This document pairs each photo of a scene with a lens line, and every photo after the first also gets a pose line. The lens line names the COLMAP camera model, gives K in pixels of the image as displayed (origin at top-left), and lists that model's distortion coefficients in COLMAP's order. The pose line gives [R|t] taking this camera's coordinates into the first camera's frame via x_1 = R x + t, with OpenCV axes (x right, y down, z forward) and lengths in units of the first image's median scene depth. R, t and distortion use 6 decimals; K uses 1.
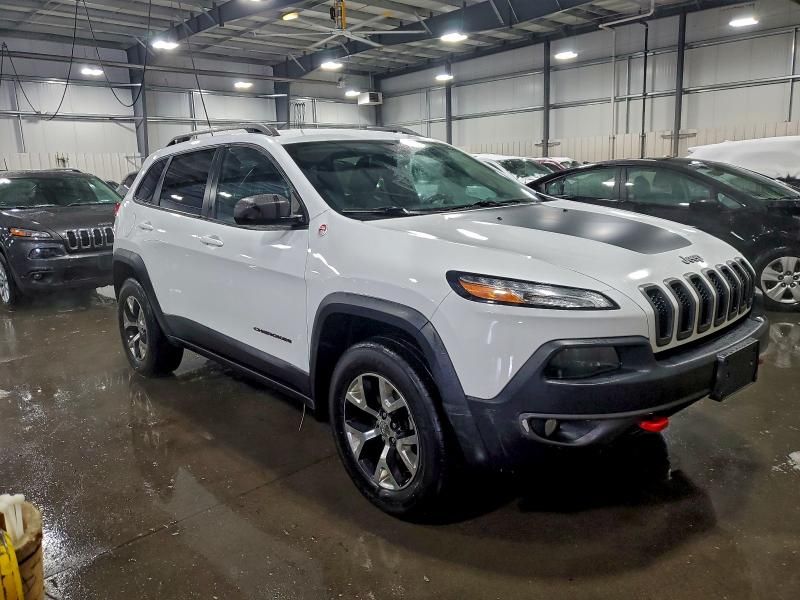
lens RADIAL K [[624.2, 0, 399.3], [0, 624.2, 297.7], [0, 0, 1]] dist [0.024324, -0.002986]
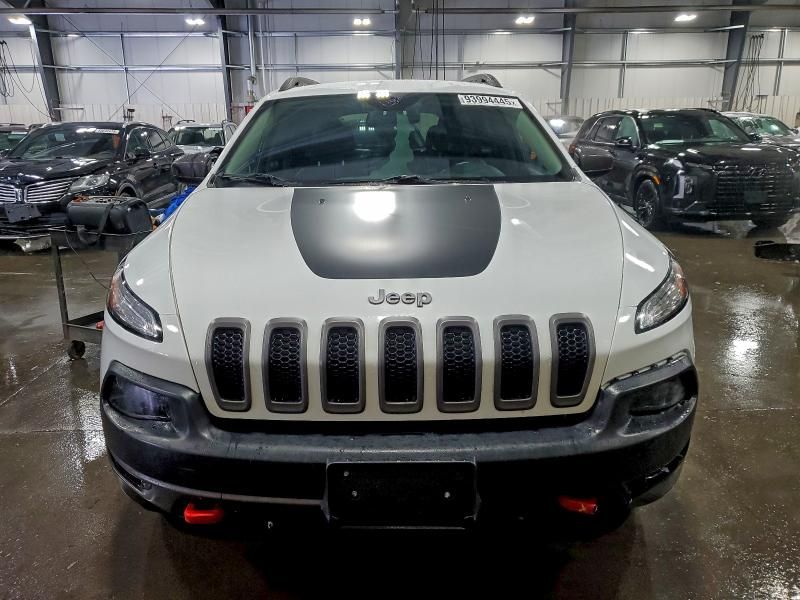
lens RADIAL K [[624.2, 0, 398.6], [0, 624.2, 294.5], [0, 0, 1]] dist [0.024324, -0.002986]
pose [[0.746904, 0.195885, -0.635424, 0.097702], [-0.145126, 0.980608, 0.131708, -0.016715], [0.648901, -0.006157, 0.760848, 0.060362]]
